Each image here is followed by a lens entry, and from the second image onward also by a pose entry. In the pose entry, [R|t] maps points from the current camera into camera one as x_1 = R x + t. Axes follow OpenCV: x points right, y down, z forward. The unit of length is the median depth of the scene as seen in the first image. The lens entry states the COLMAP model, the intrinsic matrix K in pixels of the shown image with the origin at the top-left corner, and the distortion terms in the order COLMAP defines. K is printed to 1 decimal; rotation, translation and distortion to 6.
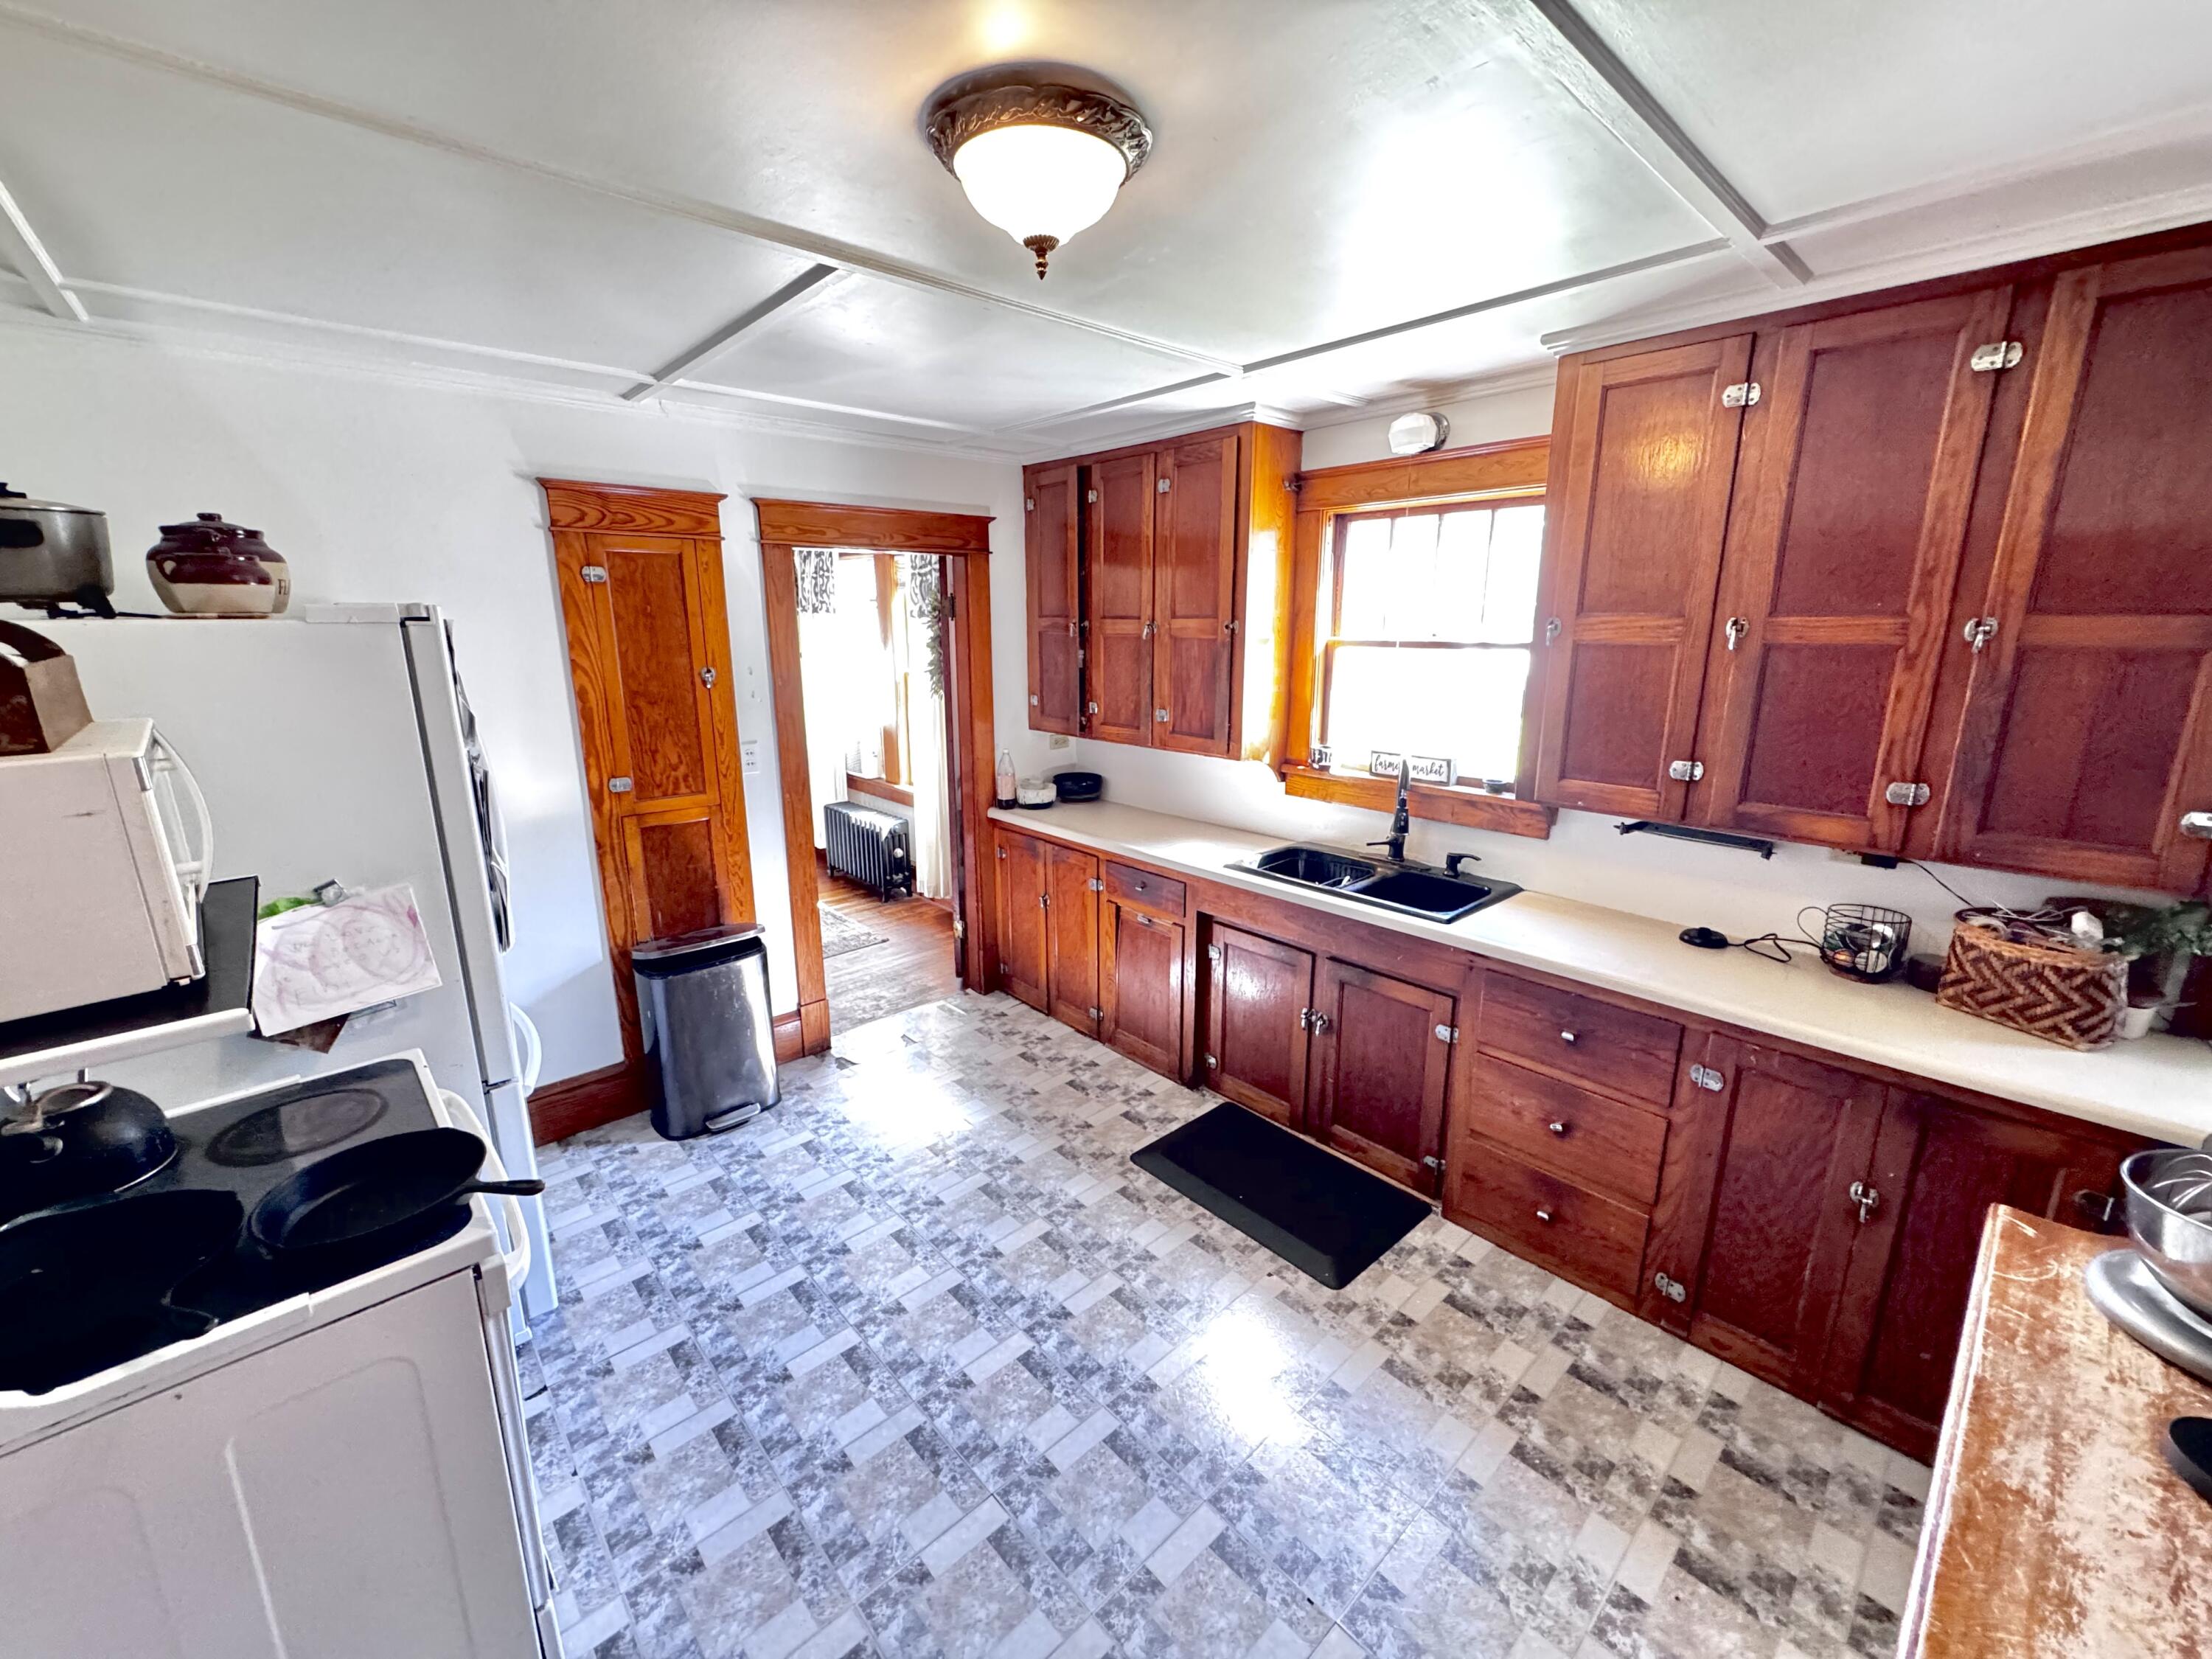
lens RADIAL K [[883.0, 0, 1107.3], [0, 883.0, 828.1], [0, 0, 1]] dist [-0.004413, 0.000567]
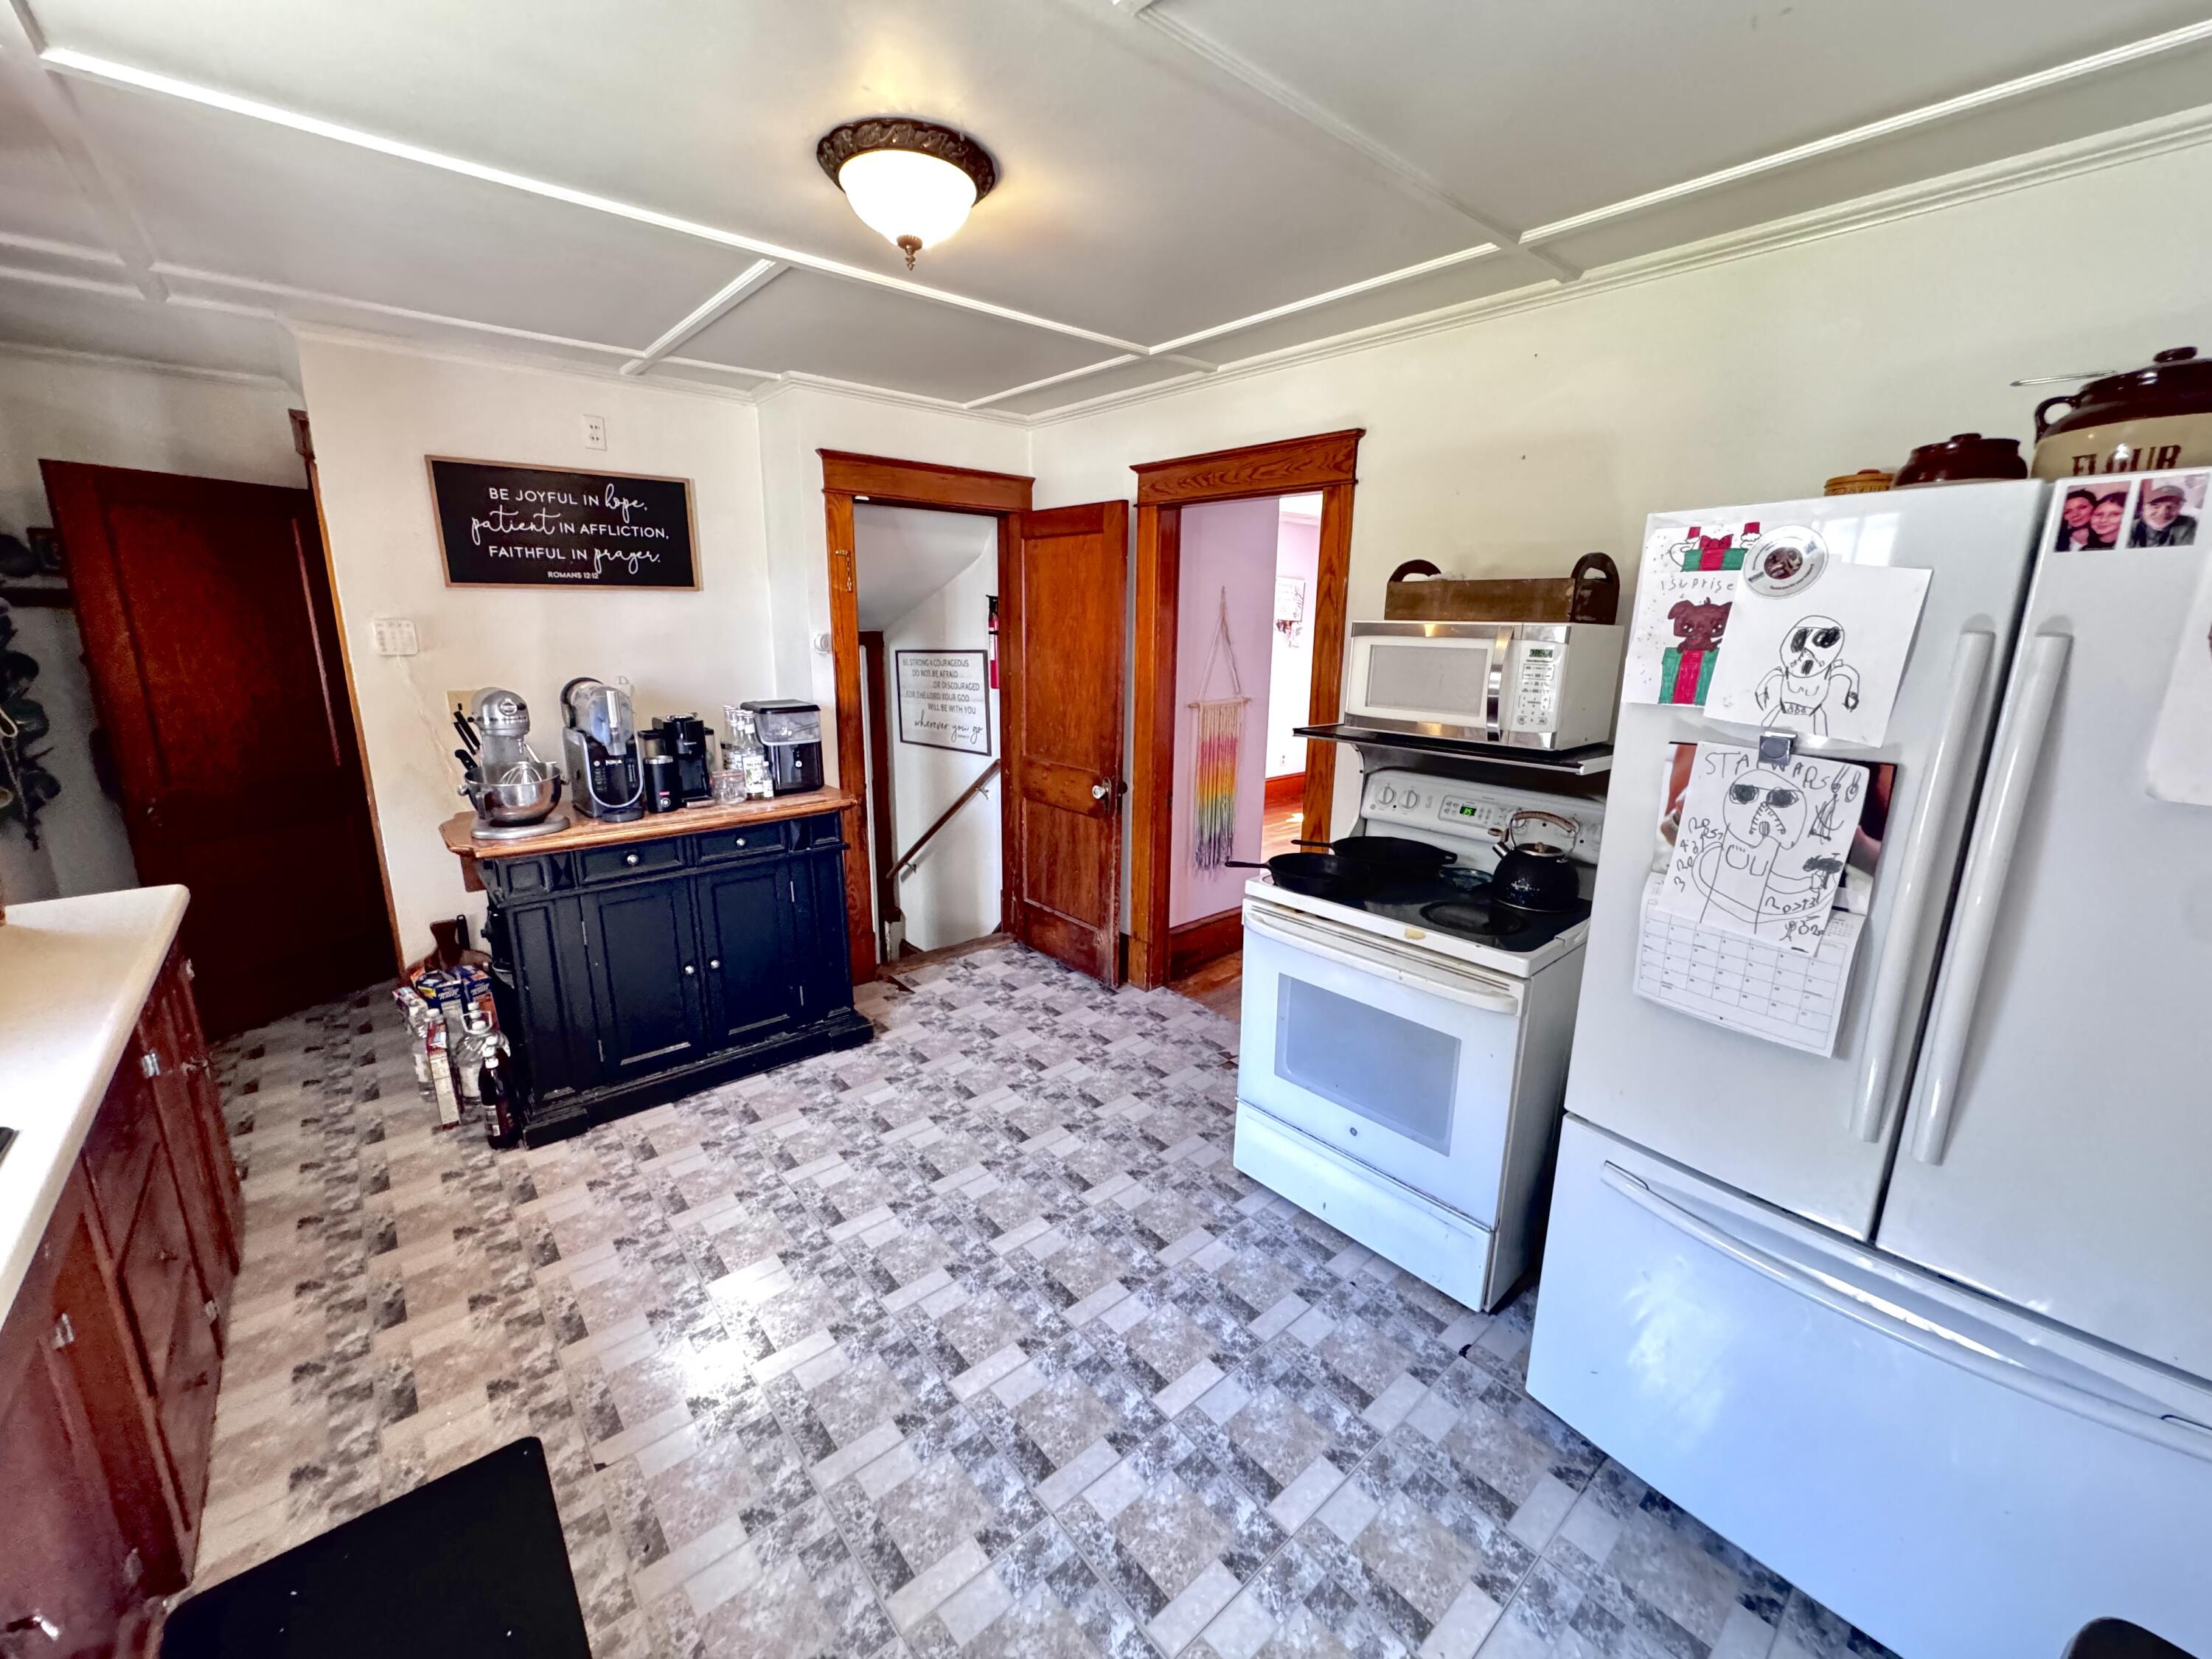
lens RADIAL K [[883.0, 0, 1106.4], [0, 883.0, 826.6], [0, 0, 1]] dist [-0.004413, 0.000567]
pose [[-0.999547, -0.019576, 0.022838, -0.199476], [-0.007230, 0.893340, 0.449323, -0.236586], [-0.029198, 0.448954, -0.893078, 1.232831]]
